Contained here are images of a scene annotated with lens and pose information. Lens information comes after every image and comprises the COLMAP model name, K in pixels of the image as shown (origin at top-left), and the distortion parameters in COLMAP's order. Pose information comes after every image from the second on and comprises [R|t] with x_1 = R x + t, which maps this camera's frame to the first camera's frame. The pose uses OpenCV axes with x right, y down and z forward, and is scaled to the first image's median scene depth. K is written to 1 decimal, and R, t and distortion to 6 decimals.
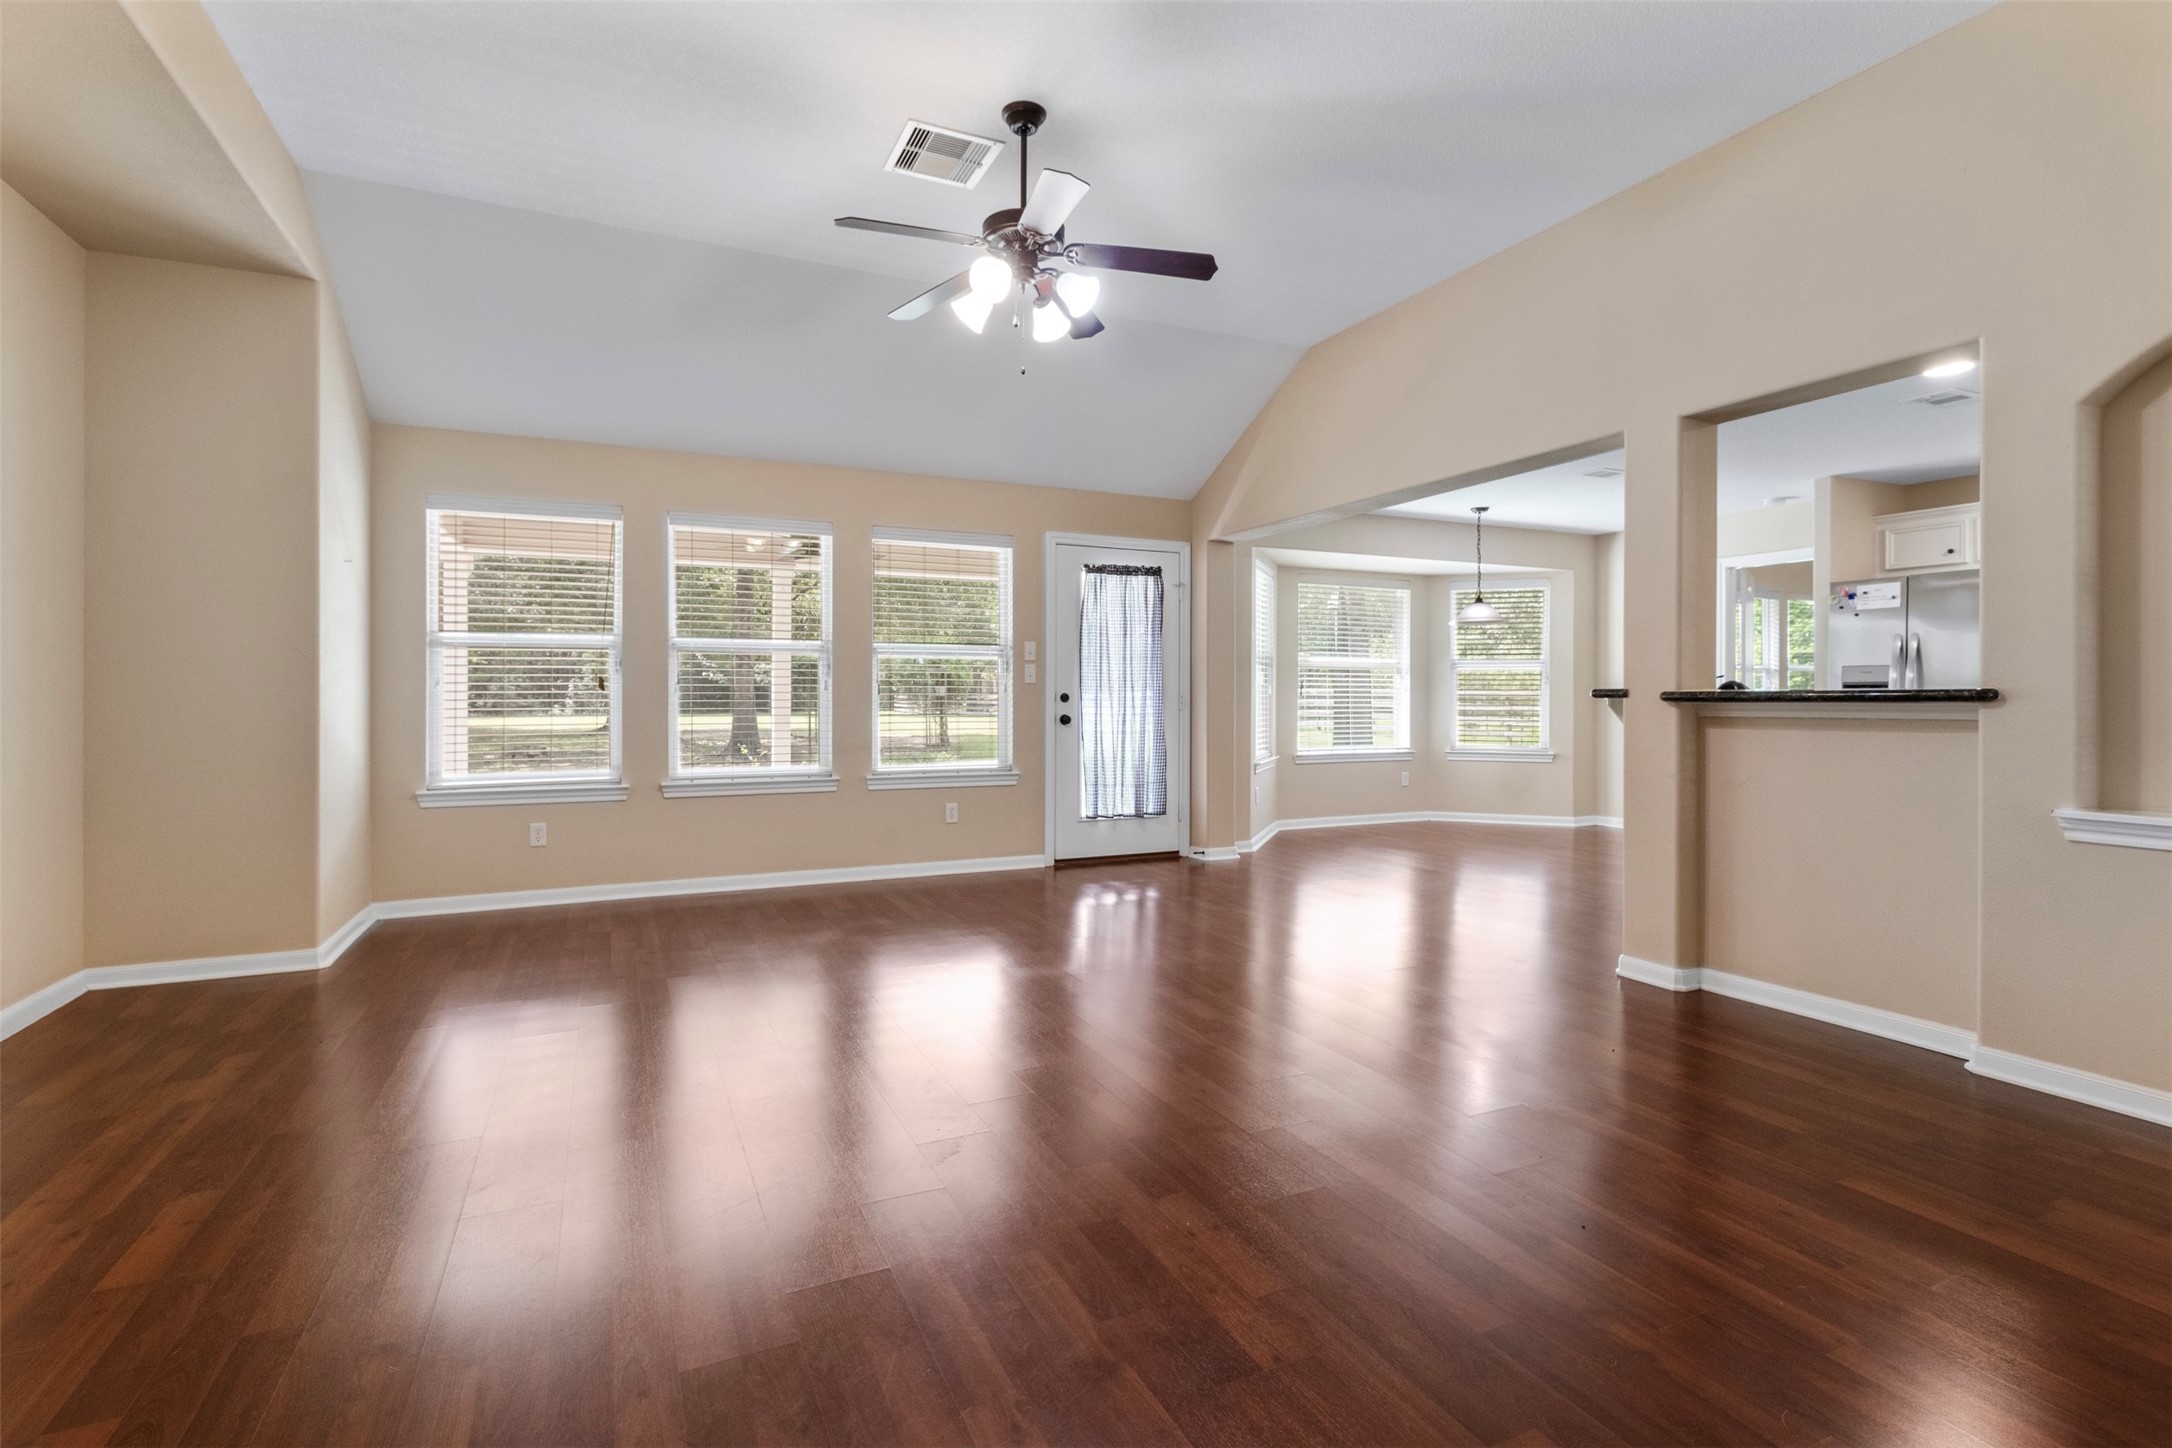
lens RADIAL K [[1018.0, 0, 1059.7], [0, 1018.0, 684.6], [0, 0, 1]] dist [0.002219, 0.000251]
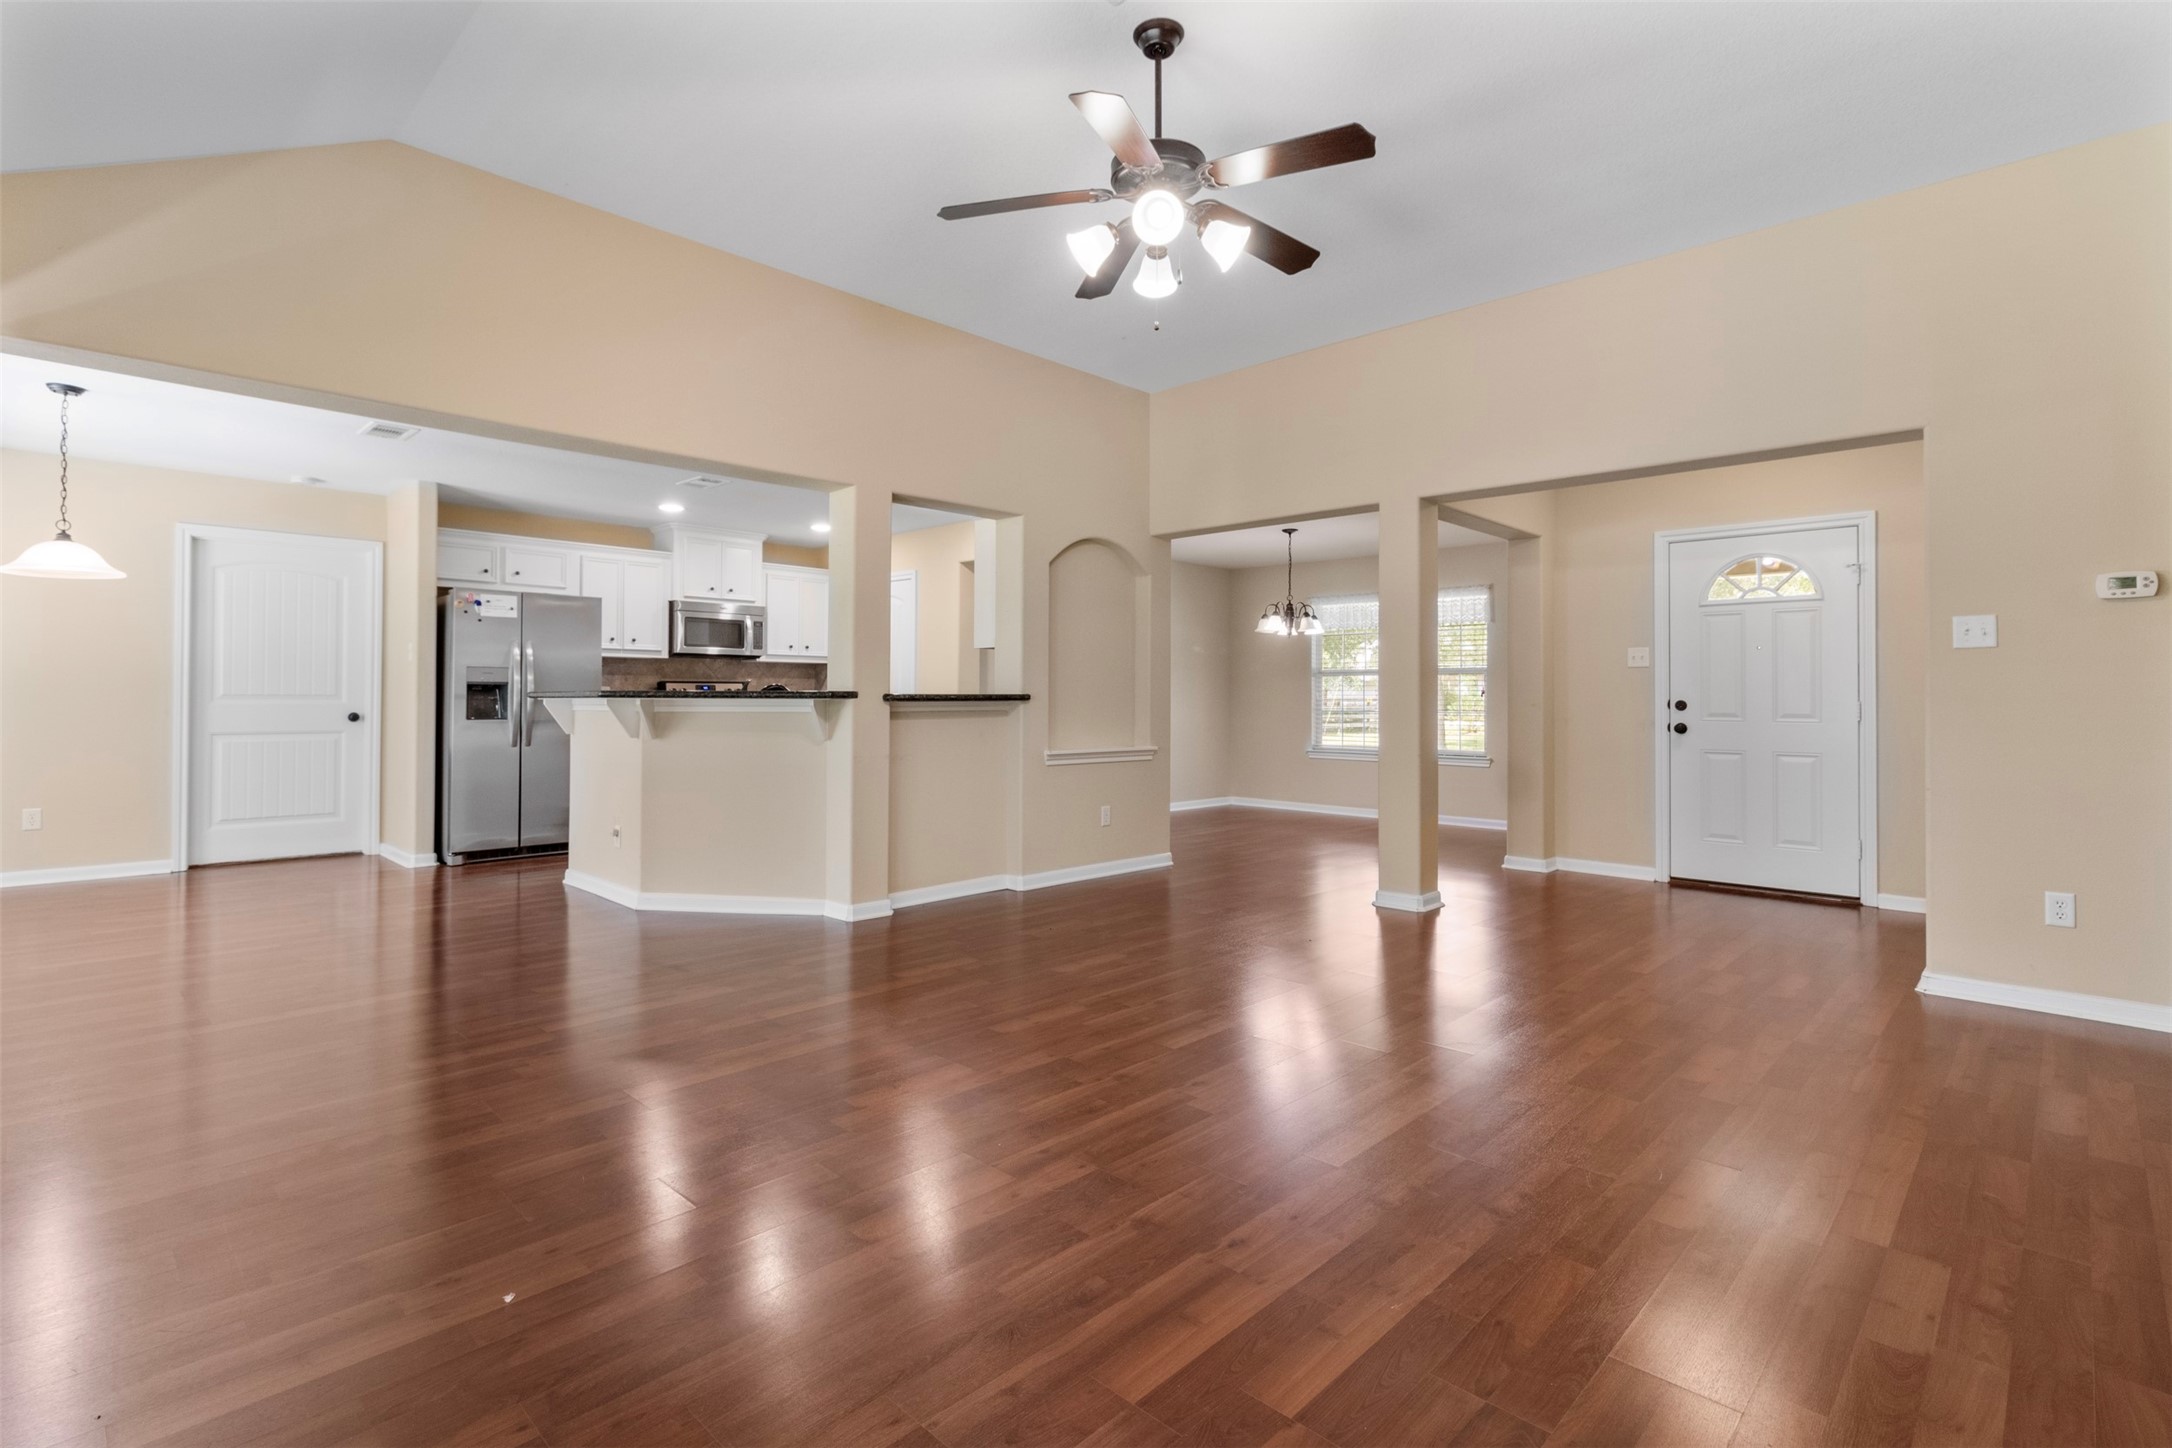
lens RADIAL K [[1018.0, 0, 1059.7], [0, 1018.0, 684.6], [0, 0, 1]] dist [0.002219, 0.000251]
pose [[-0.343579, 0.007836, 0.939091, -0.414449], [-0.017435, 0.999740, -0.014721, 0.005768], [-0.938962, -0.021431, -0.343353, 0.693247]]
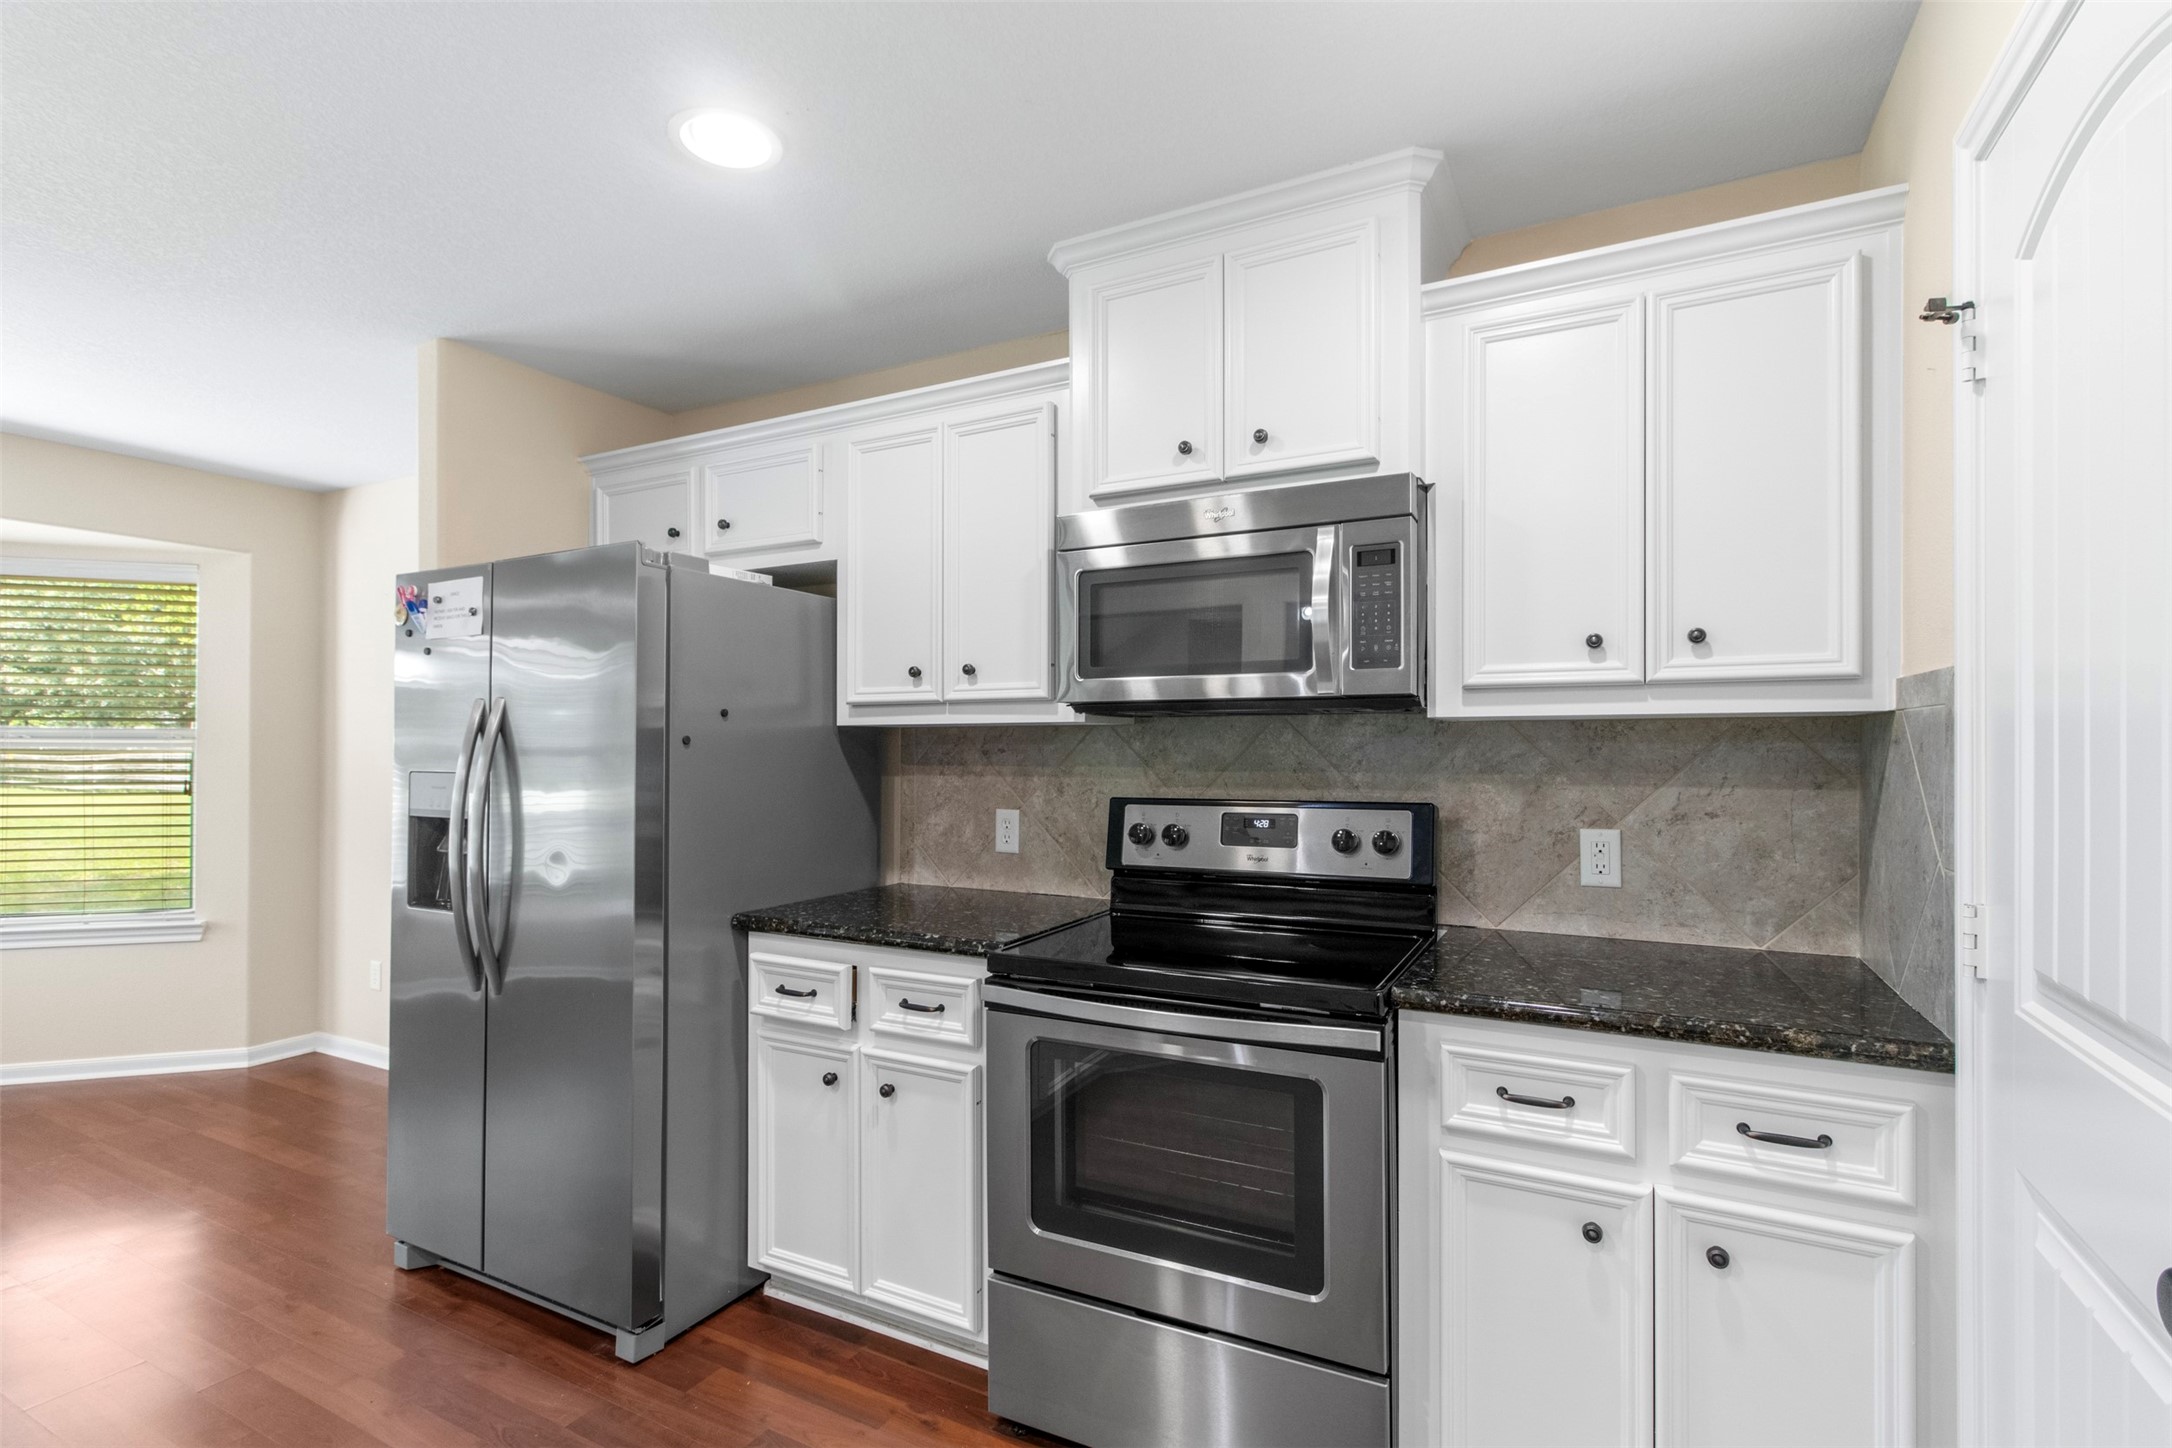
lens RADIAL K [[1025.2, 0, 1079.6], [0, 1025.2, 737.3], [0, 0, 1]] dist [0.000013, 0.000085]
pose [[0.802282, 0.005368, 0.596921, 0.655372], [-0.005477, 0.999984, -0.001630, -0.029132], [-0.596920, -0.001961, 0.802298, 0.433342]]
